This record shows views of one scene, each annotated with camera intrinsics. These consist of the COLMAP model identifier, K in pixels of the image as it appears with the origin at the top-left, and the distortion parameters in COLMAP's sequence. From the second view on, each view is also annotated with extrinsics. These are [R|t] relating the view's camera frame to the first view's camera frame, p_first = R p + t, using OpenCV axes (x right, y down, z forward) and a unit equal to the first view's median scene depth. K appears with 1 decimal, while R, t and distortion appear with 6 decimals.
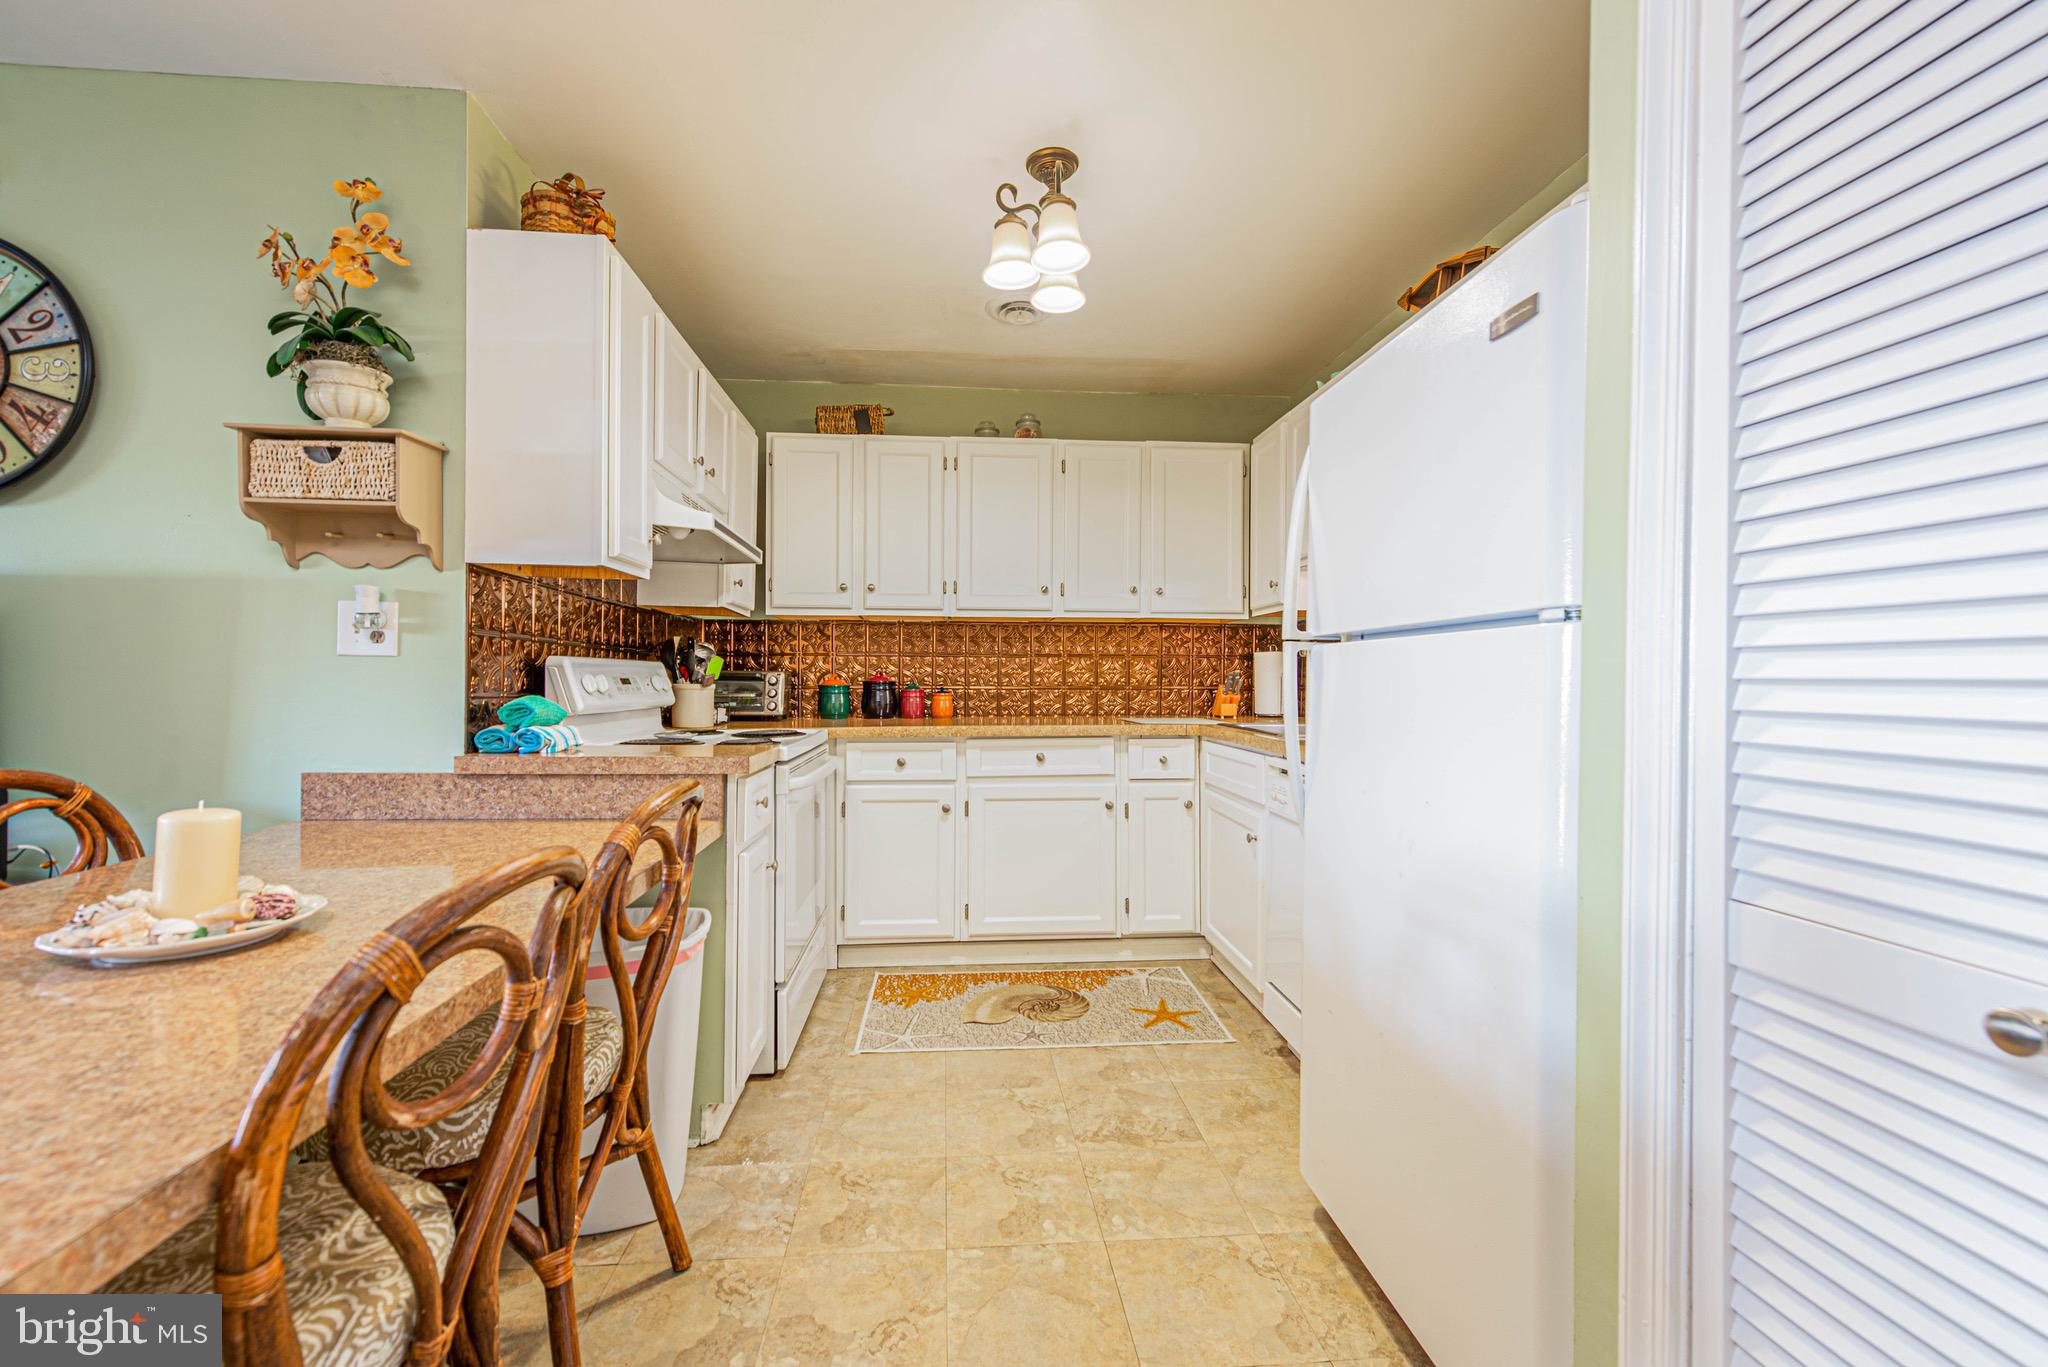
lens RADIAL K [[822.7, 0, 1002.6], [0, 822.7, 677.9], [0, 0, 1]] dist [0.003189, -0.000361]
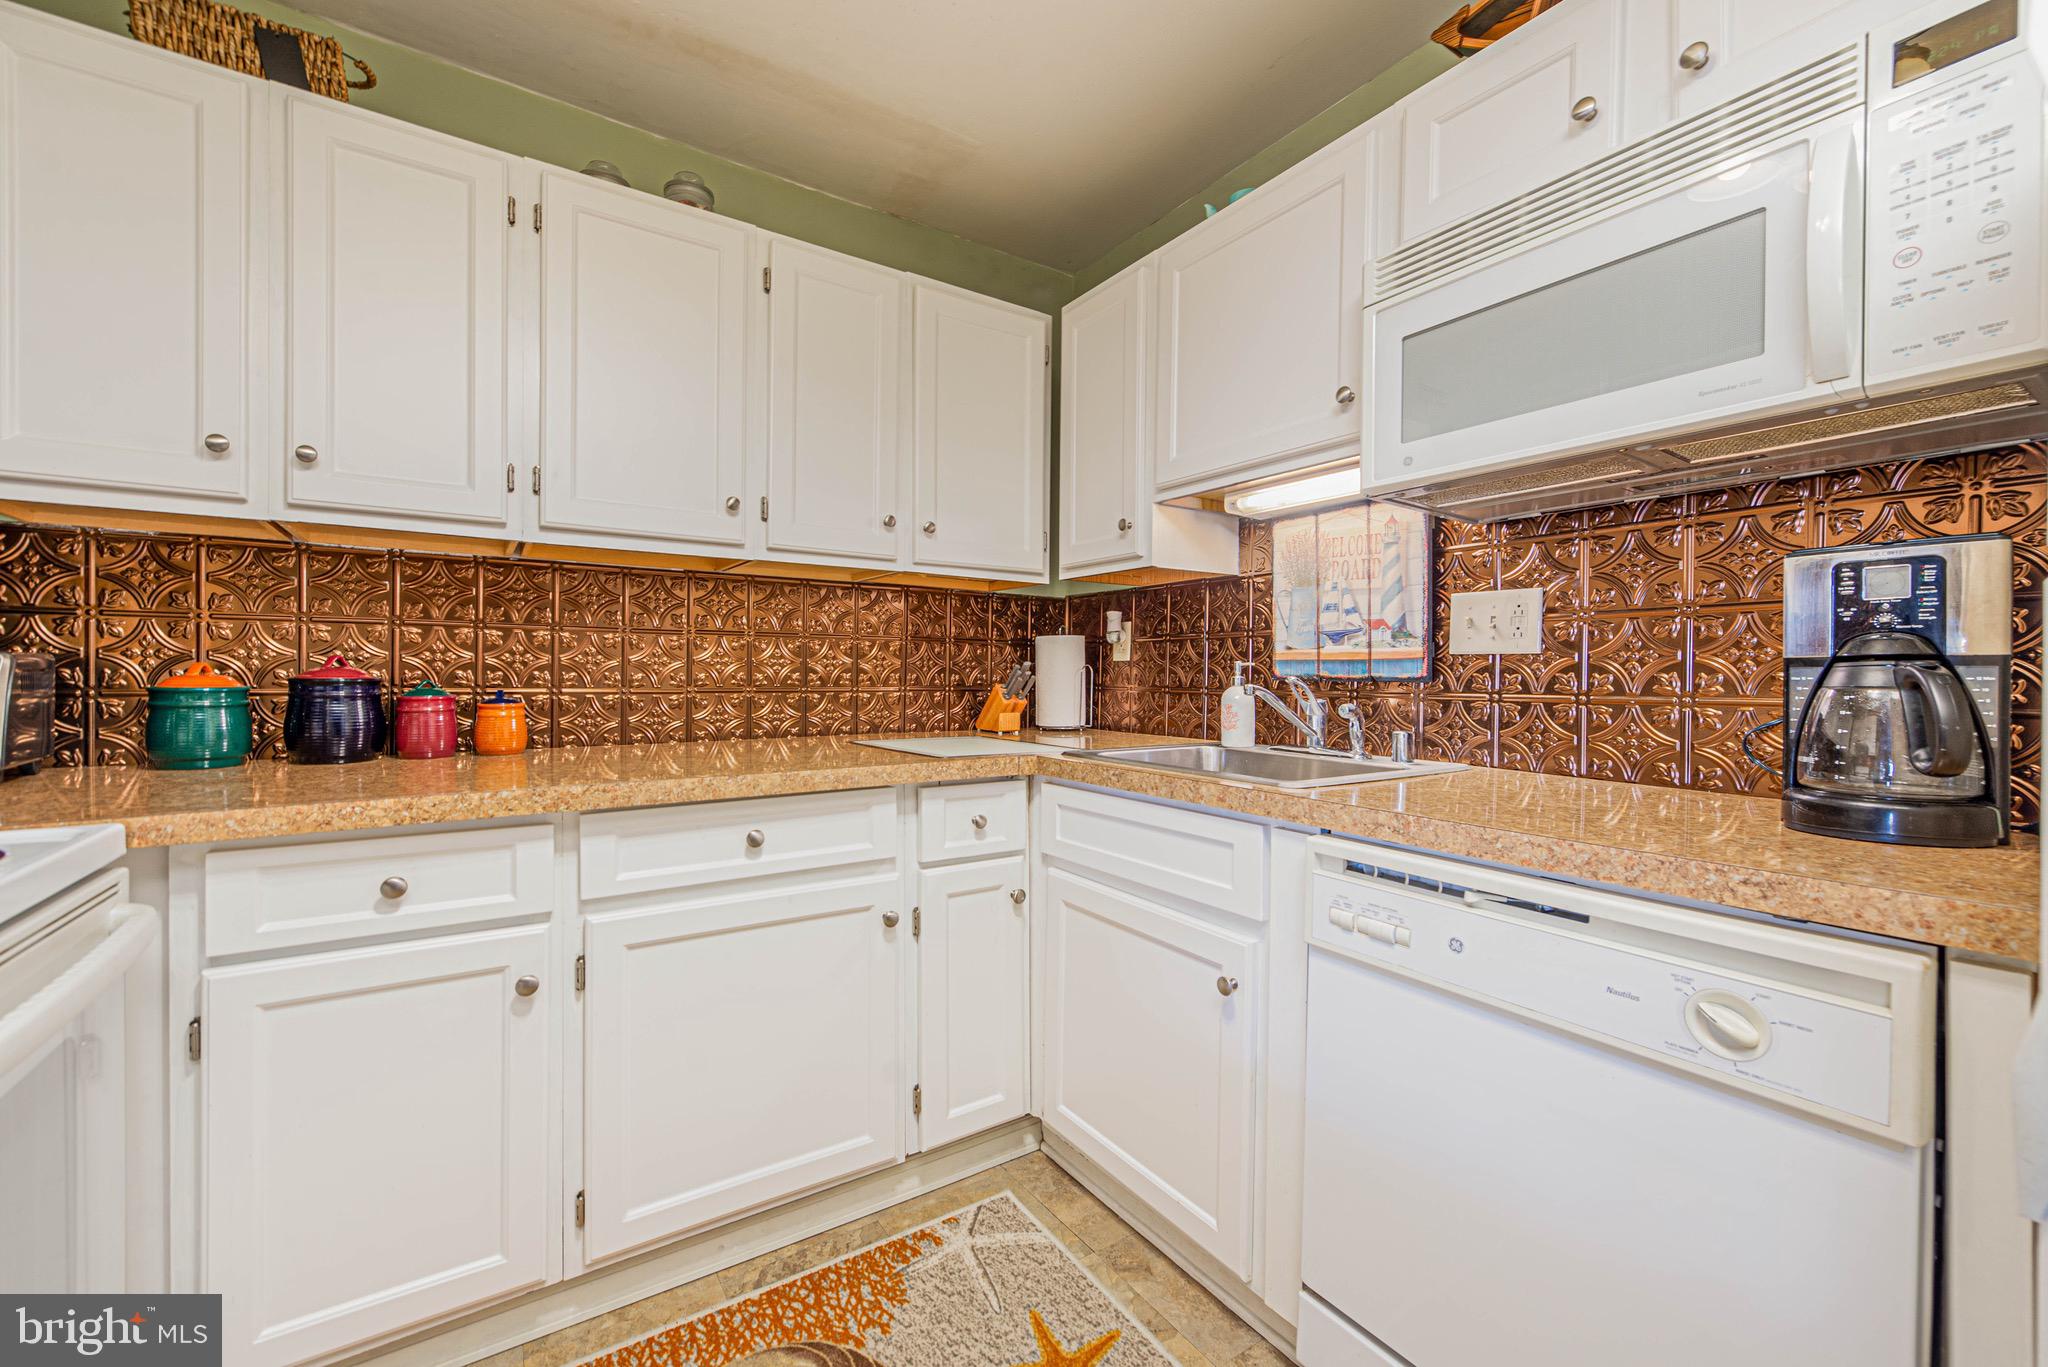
lens RADIAL K [[830.8, 0, 1006.3], [0, 830.8, 678.0], [0, 0, 1]] dist [0.003540, -0.000369]
pose [[0.874972, 0.000599, 0.484173, -0.059150], [-0.004406, 0.999968, 0.006726, -0.000894], [-0.484153, -0.008018, 0.874947, 0.502880]]
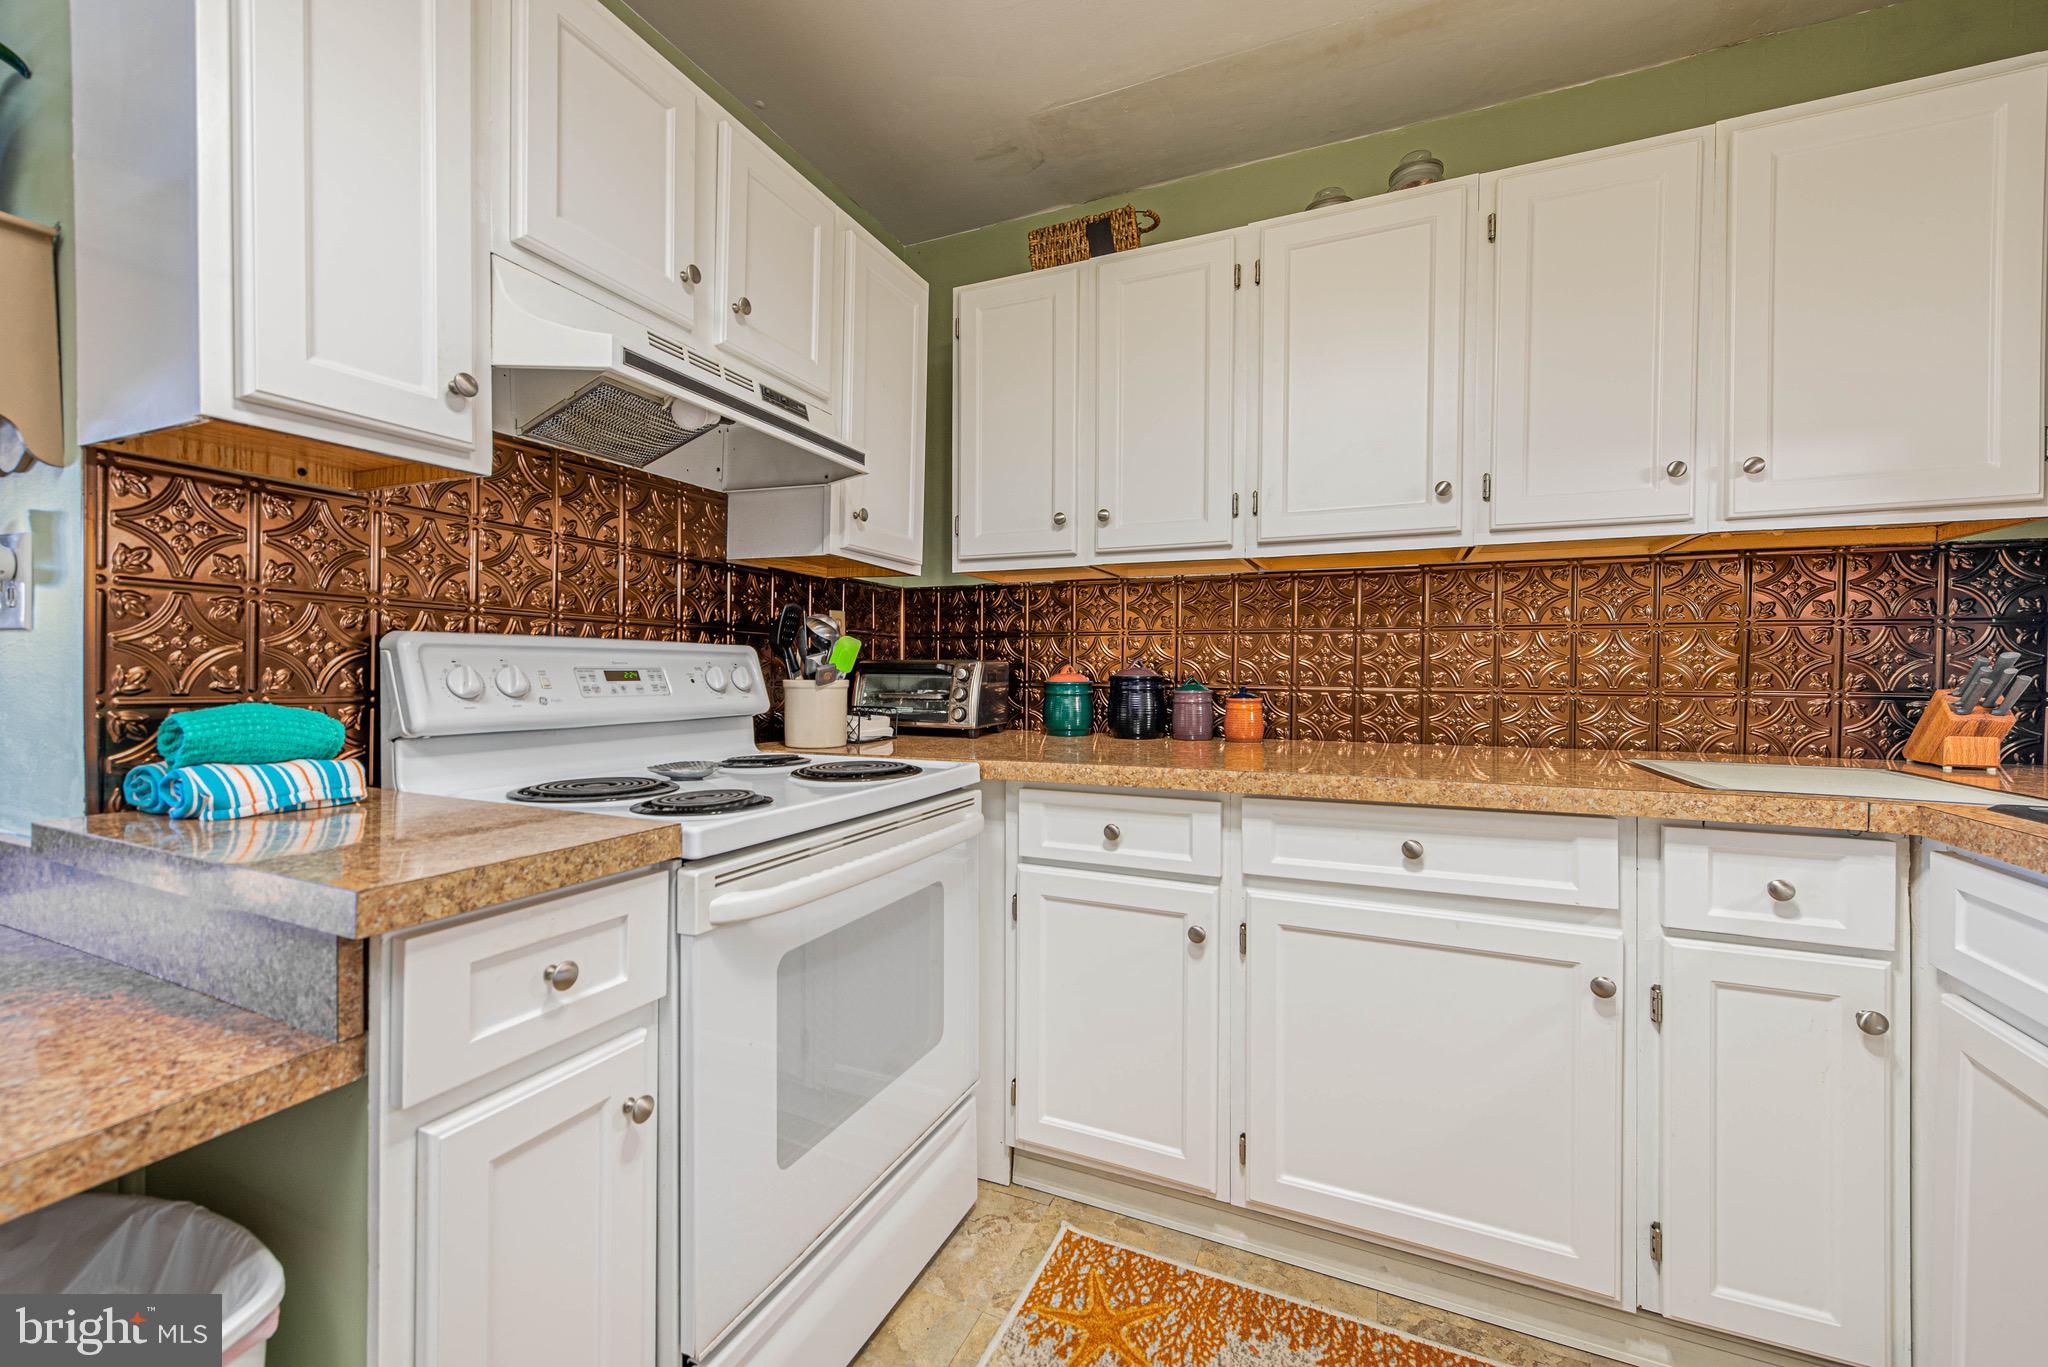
lens RADIAL K [[822.7, 0, 1002.6], [0, 822.7, 677.9], [0, 0, 1]] dist [0.003189, -0.000361]
pose [[0.875142, 0.005578, -0.483834, 0.065761], [-0.001542, 0.999961, 0.008738, 0.000230], [0.483864, -0.006901, 0.875116, 0.499363]]
